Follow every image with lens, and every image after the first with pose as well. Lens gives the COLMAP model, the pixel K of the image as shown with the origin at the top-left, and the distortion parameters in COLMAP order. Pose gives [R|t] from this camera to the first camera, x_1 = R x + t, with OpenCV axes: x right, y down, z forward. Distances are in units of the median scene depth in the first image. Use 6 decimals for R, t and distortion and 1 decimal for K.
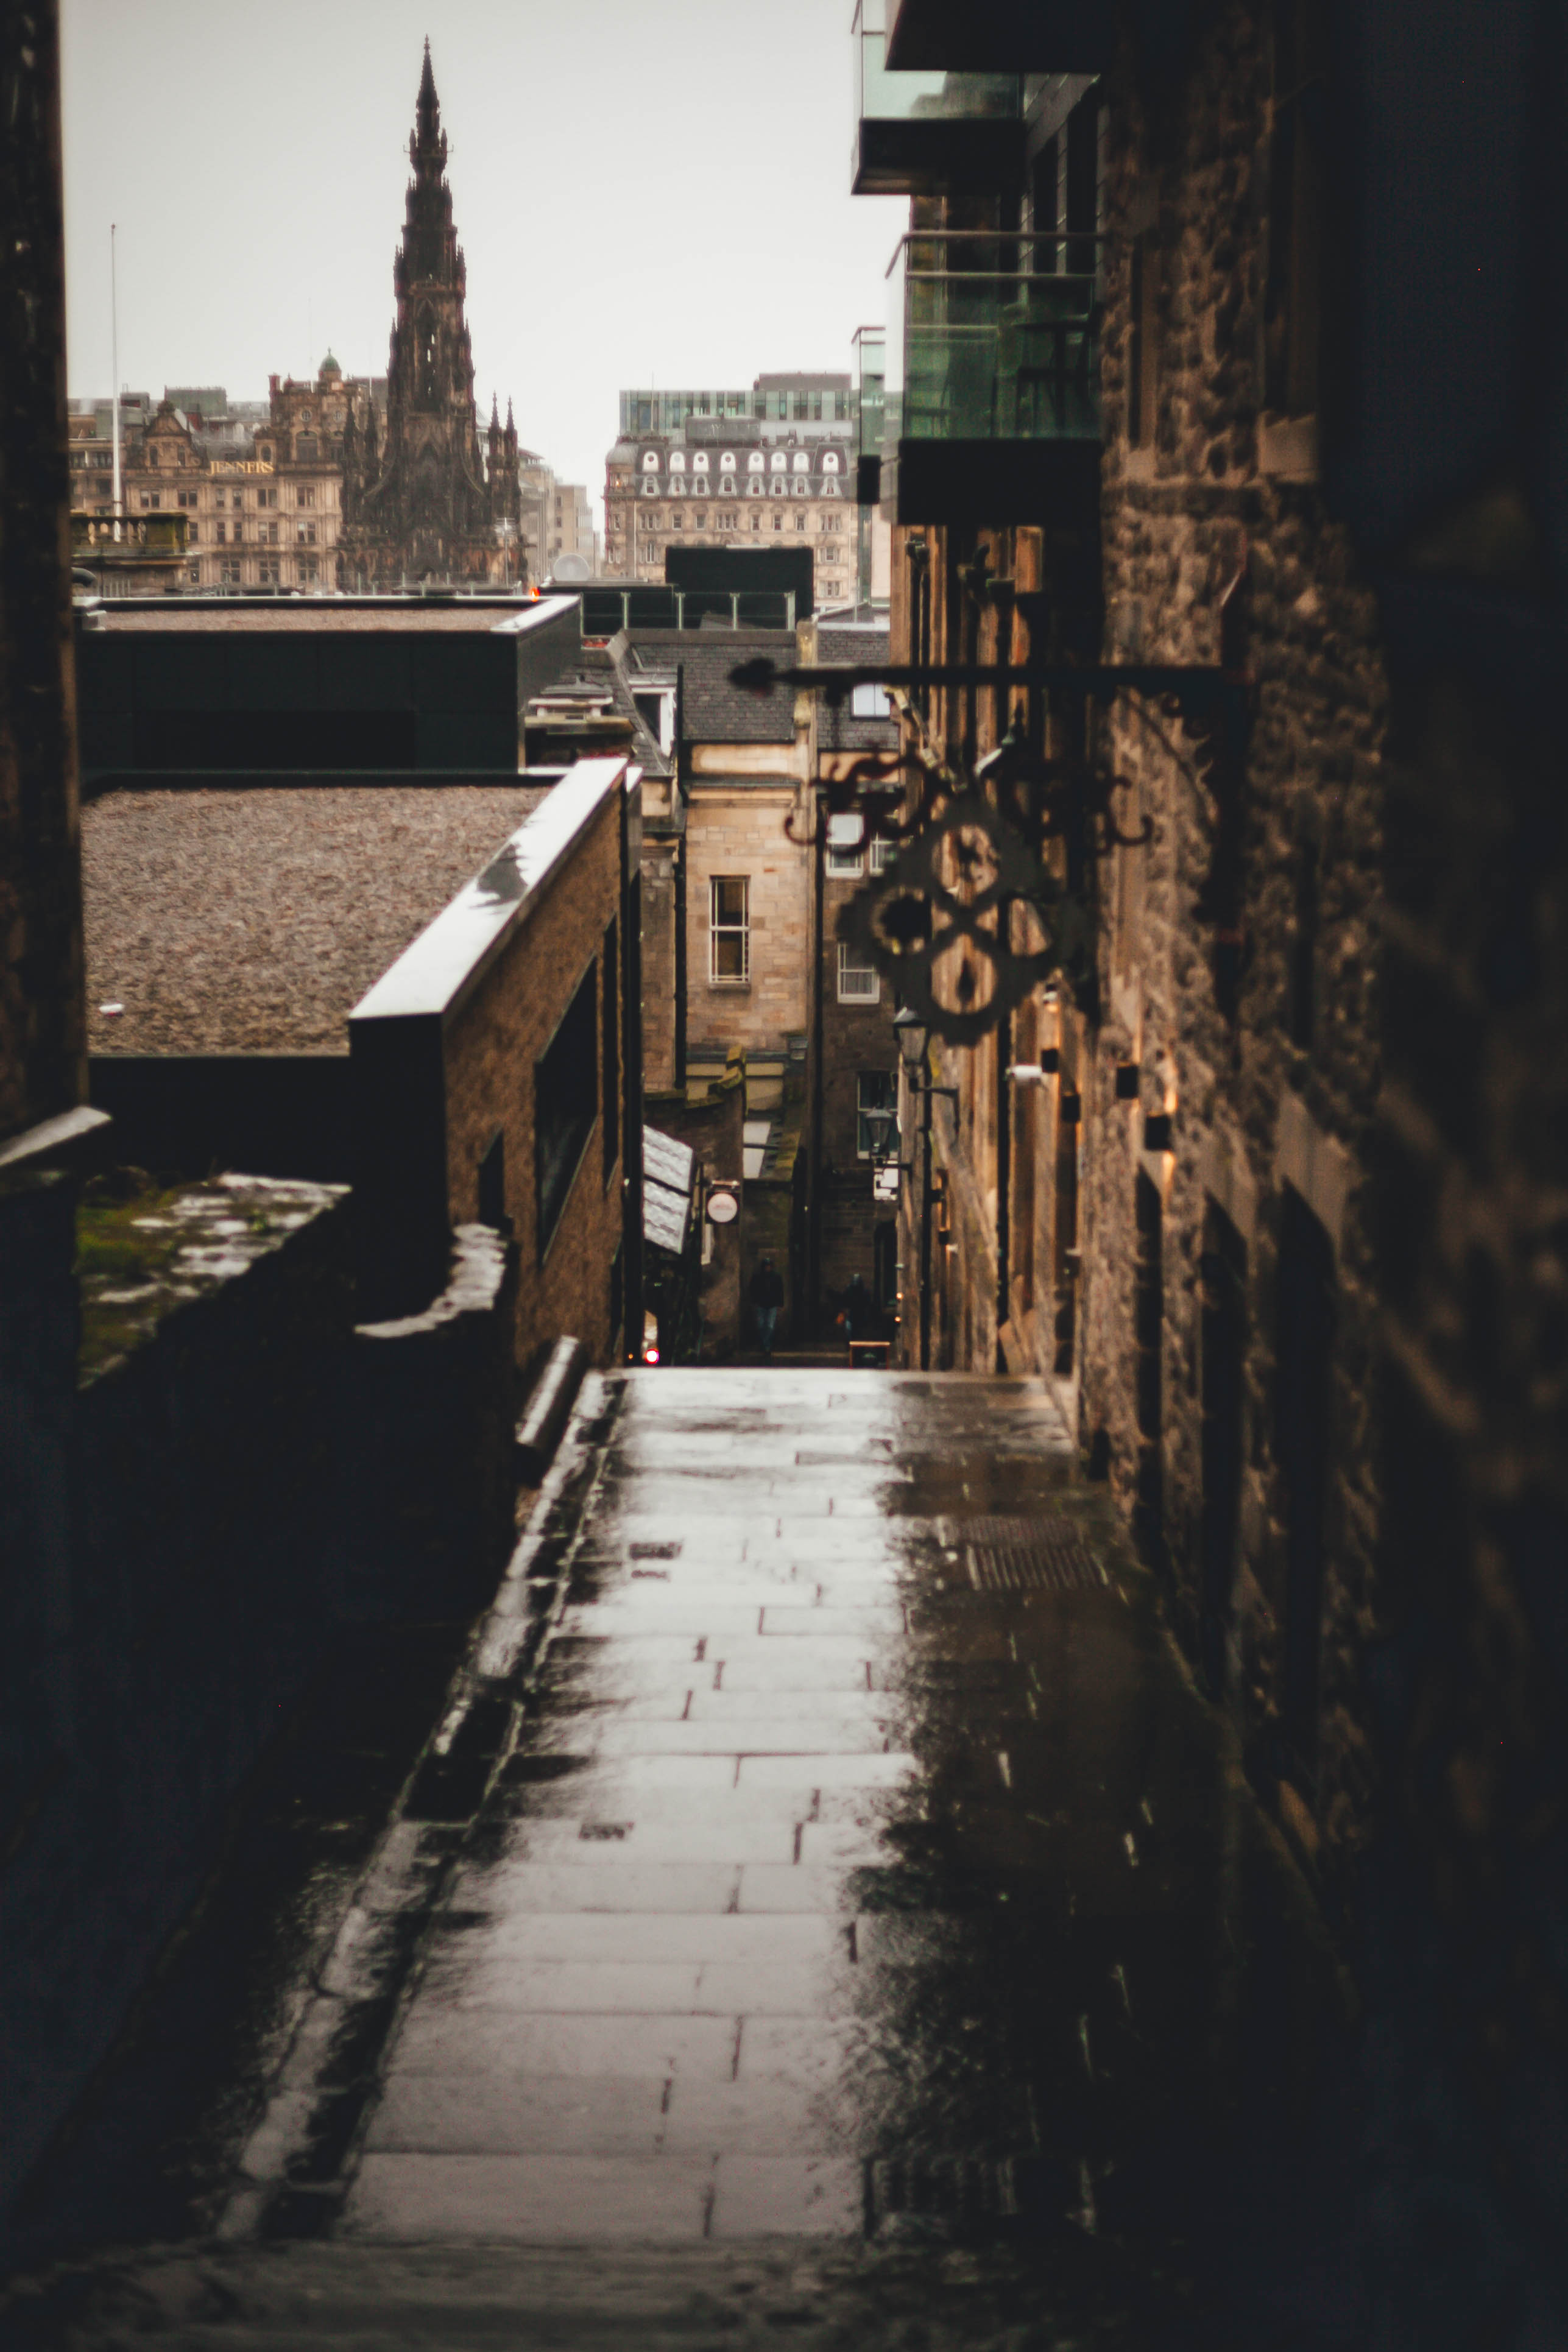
lens RADIAL K [[3181.1, 0, 749.2], [0, 3181.1, 1085.5], [0, 0, 1]] dist [-0.087208, -0.037621]
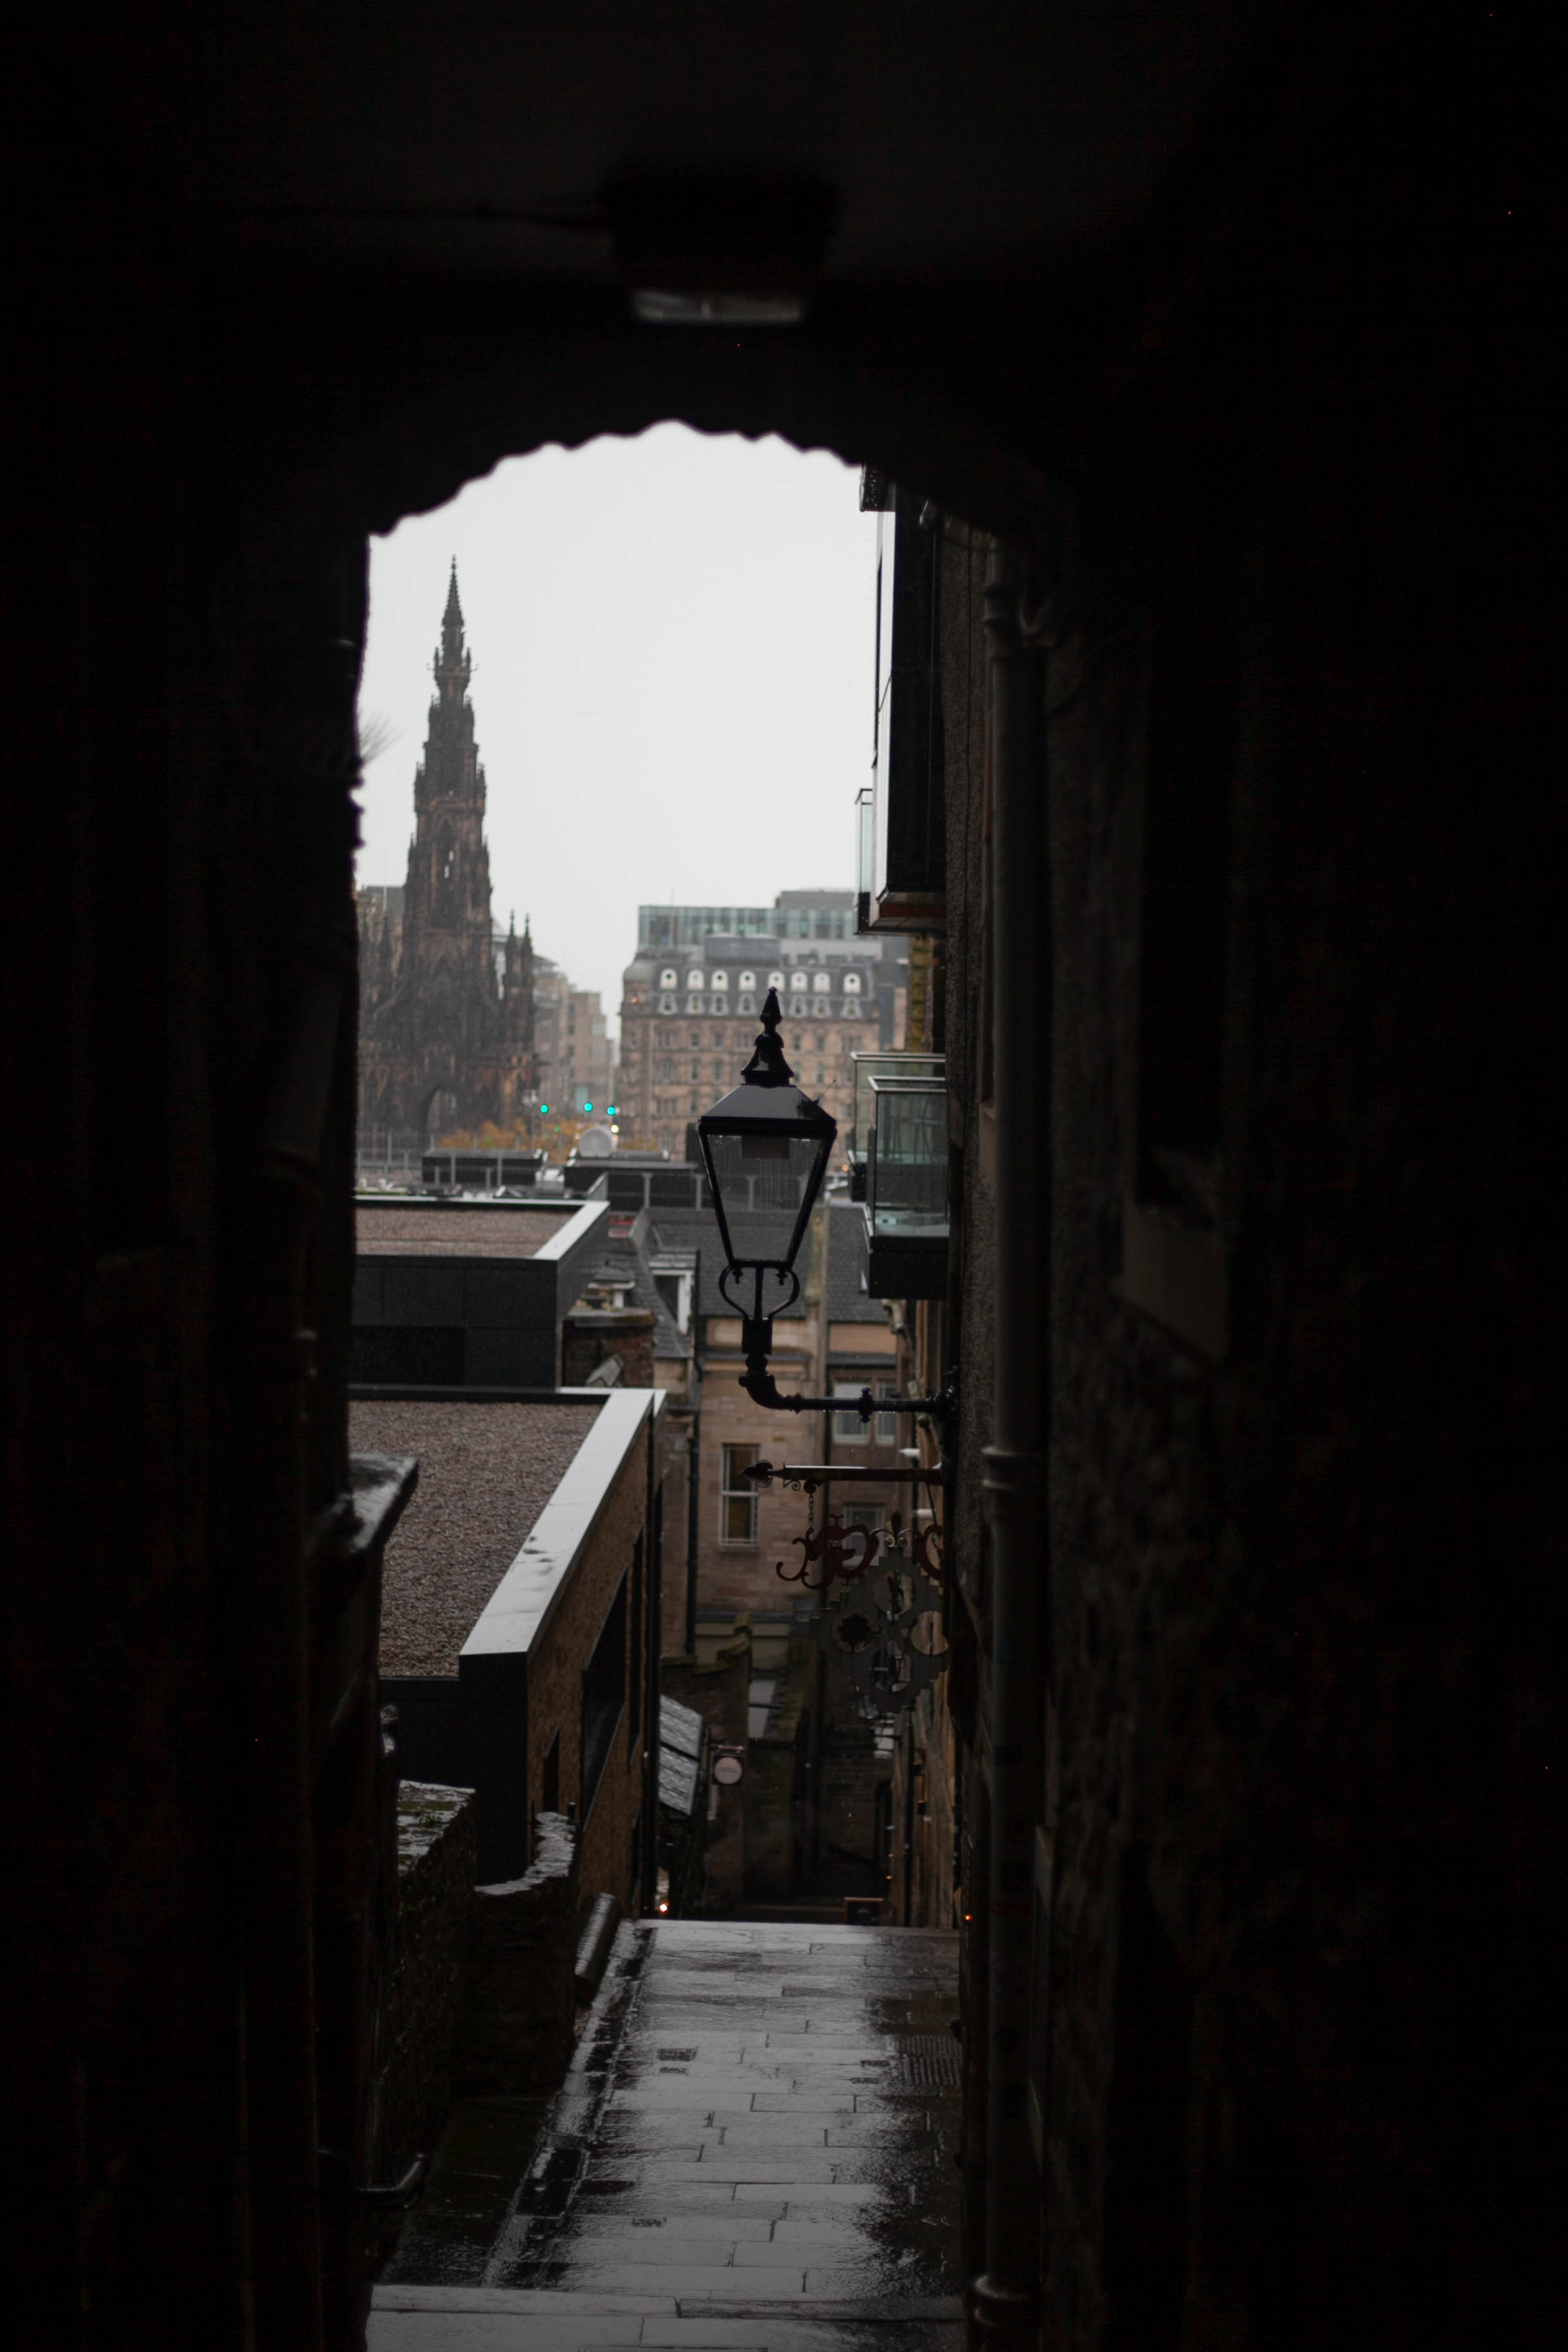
lens RADIAL K [[3320.3, 0, 763.5], [0, 3320.3, 1169.1], [0, 0, 1]] dist [-0.111643, 0.004038]
pose [[0.999829, 0.018486, -0.000622, 0.000382], [-0.018401, 0.990720, -0.134669, -0.010478], [-0.001874, 0.134657, 0.990890, -0.116346]]
